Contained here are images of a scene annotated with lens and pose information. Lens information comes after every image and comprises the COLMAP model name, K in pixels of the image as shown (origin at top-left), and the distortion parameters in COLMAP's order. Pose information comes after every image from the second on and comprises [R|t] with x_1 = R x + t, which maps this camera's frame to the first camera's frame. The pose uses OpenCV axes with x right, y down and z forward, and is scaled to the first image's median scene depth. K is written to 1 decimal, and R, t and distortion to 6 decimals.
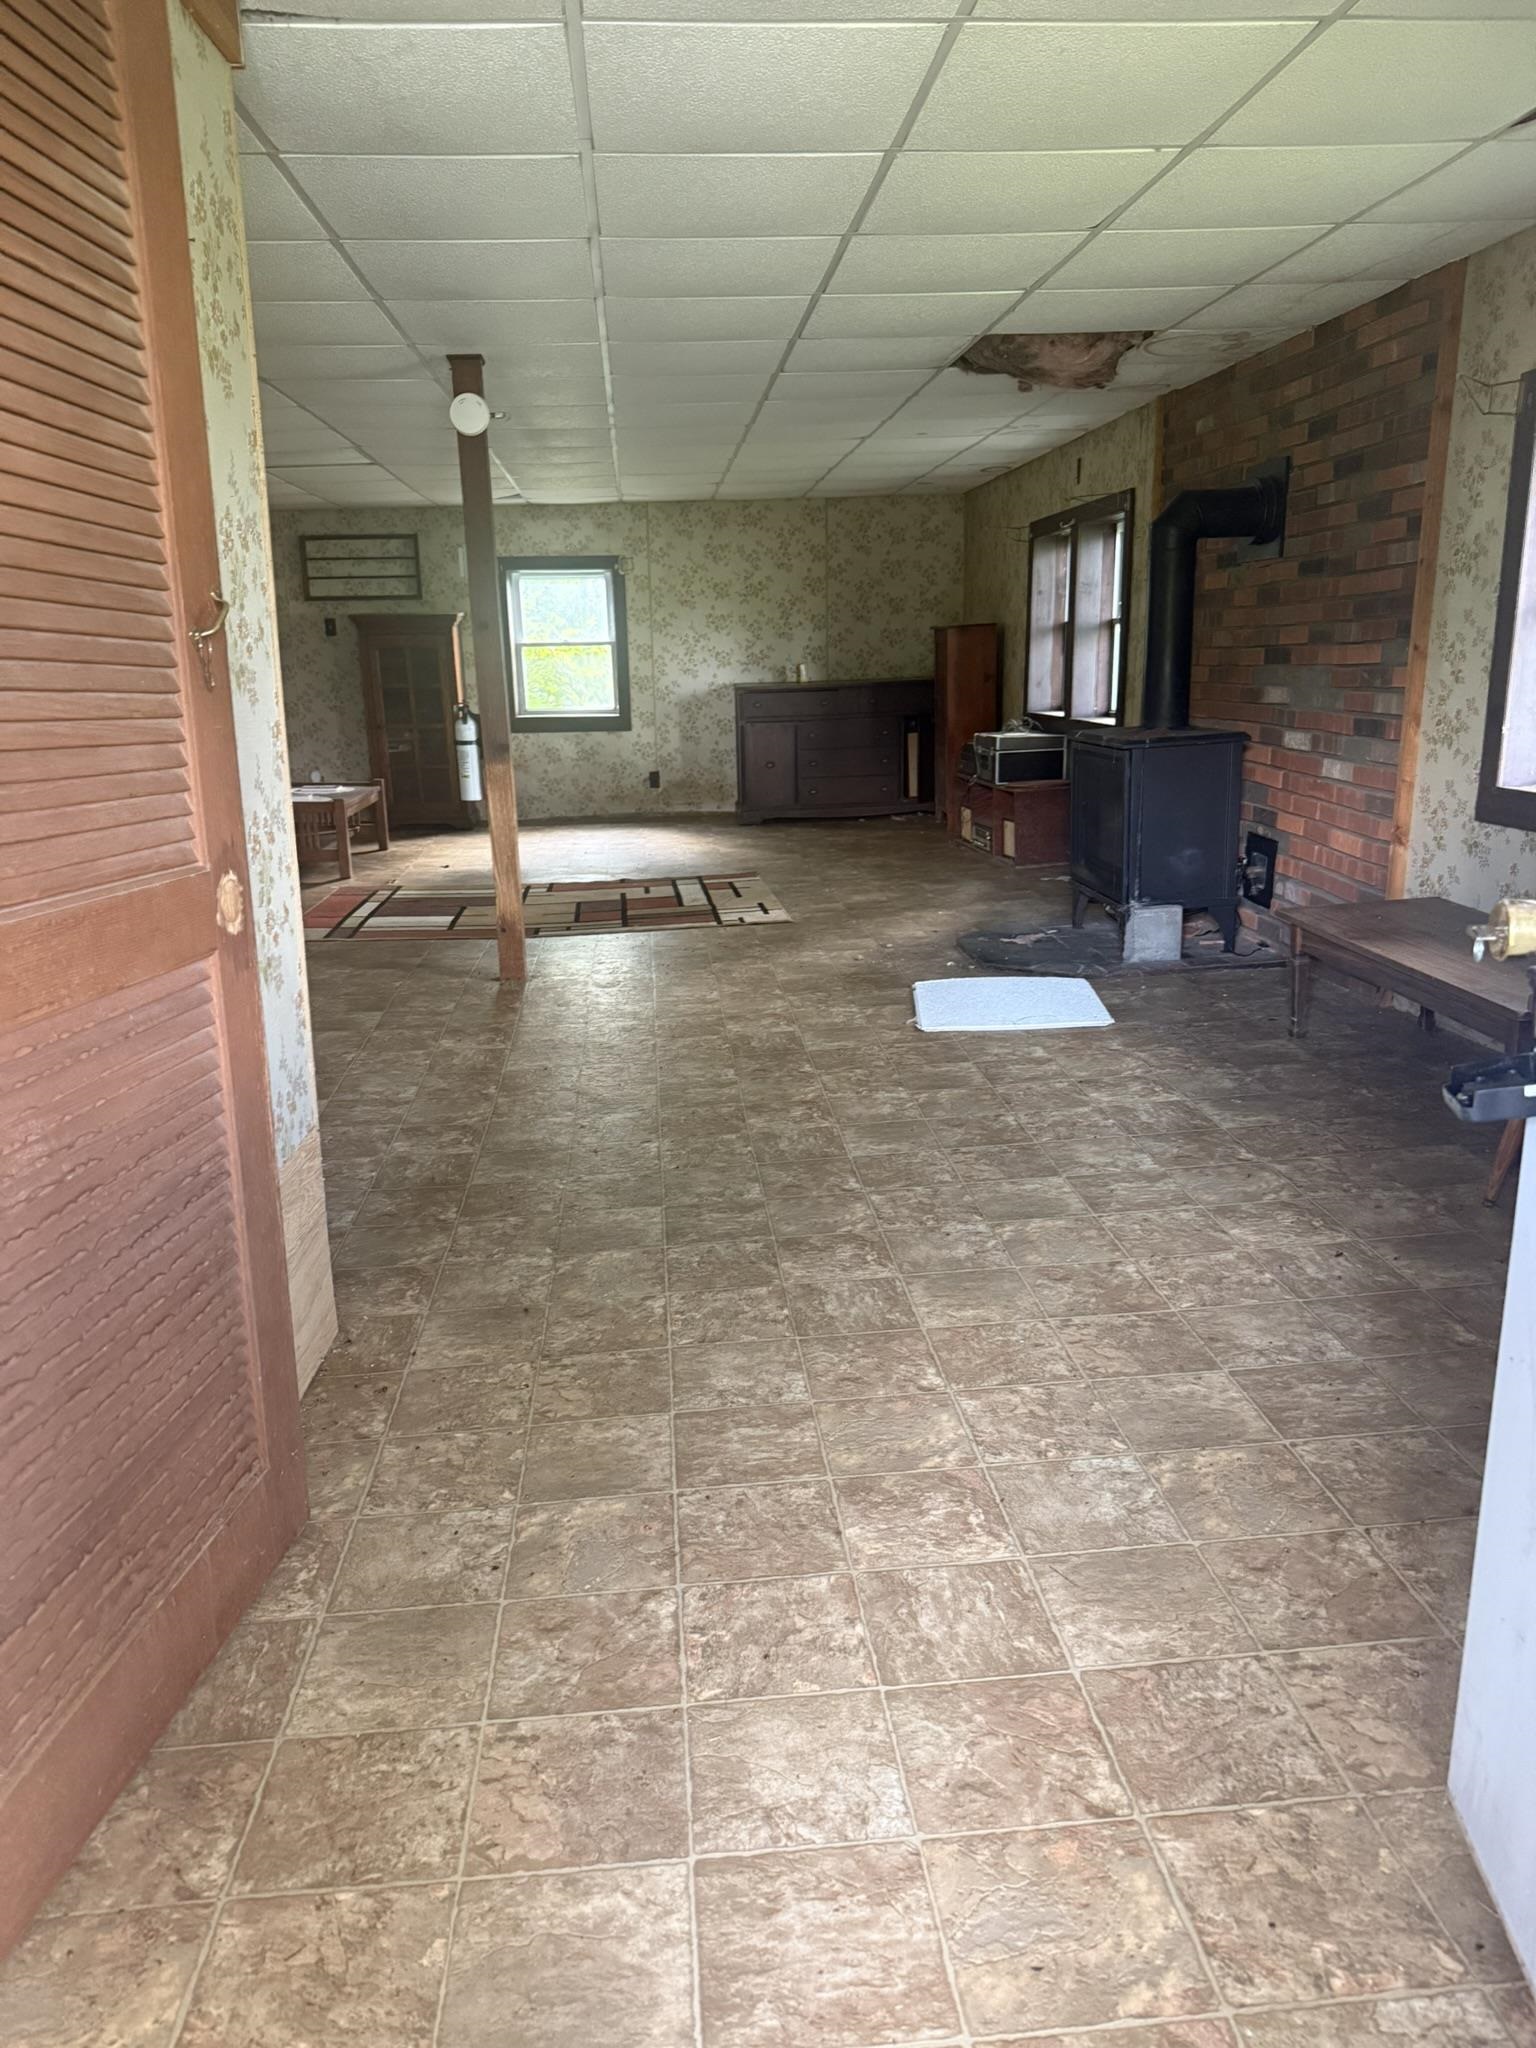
lens RADIAL K [[1428.2, 0, 774.4], [0, 1428.2, 1023.1], [0, 0, 1]] dist [0.000525, -0.000633]
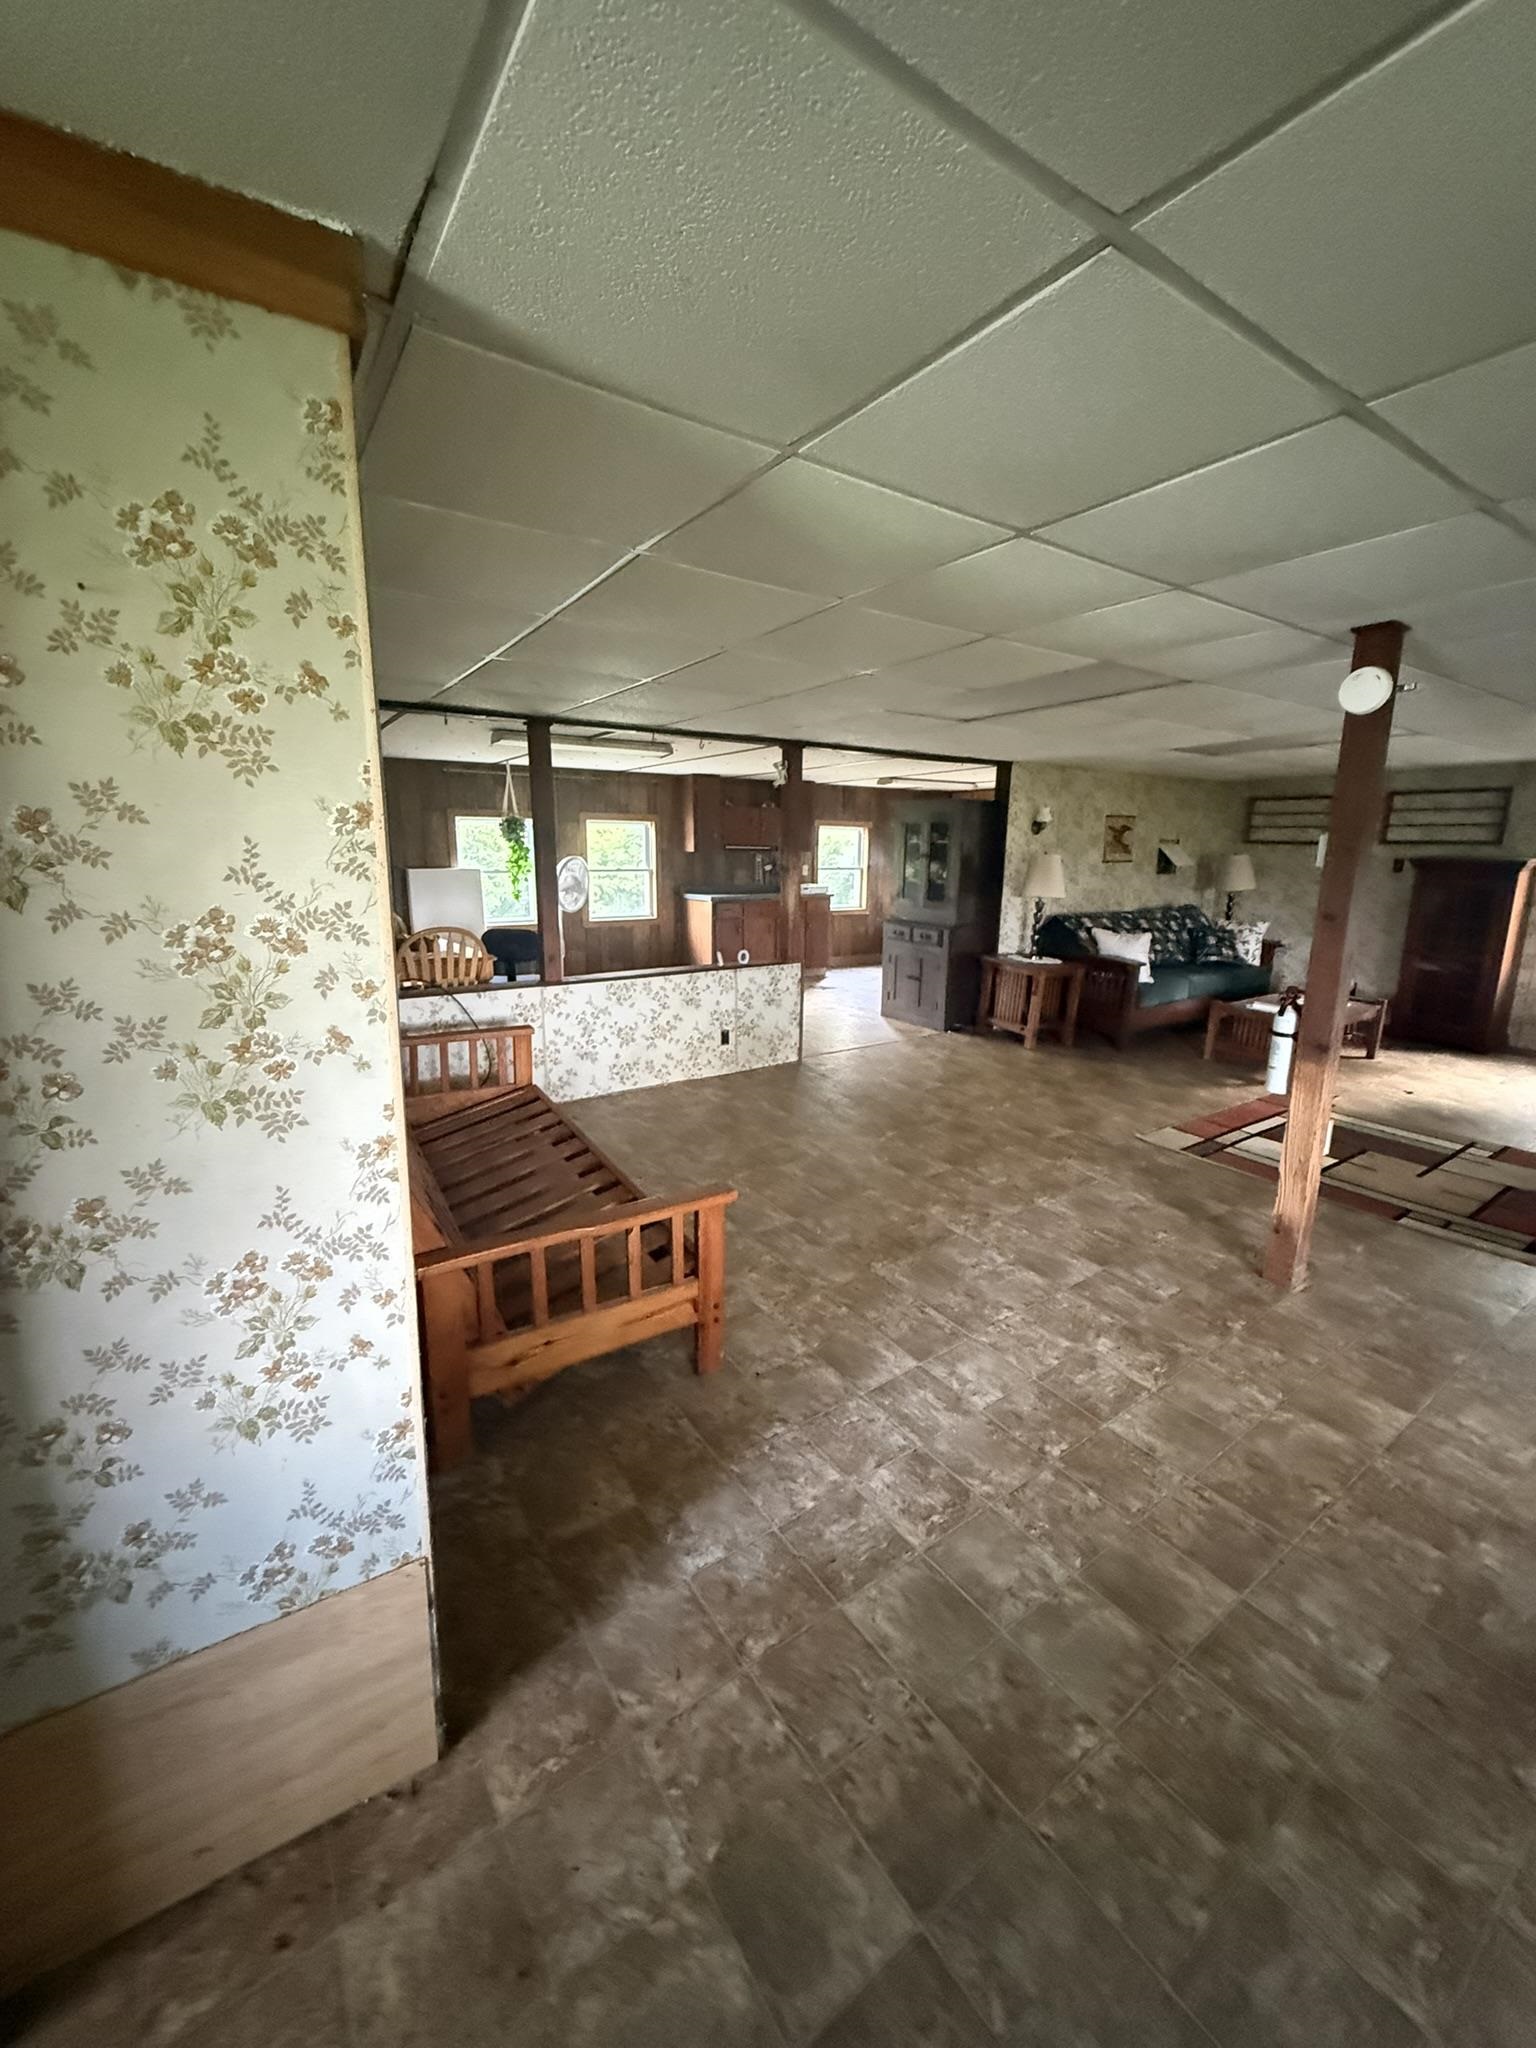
lens RADIAL K [[798.6, 0, 789.5], [0, 798.6, 1016.1], [0, 0, 1]] dist [-0.000645, 0.000326]
pose [[0.491952, 0.207403, -0.845557, 0.045446], [-0.243281, 0.965270, 0.095225, -0.117661], [0.835941, 0.158862, 0.525324, 0.294606]]
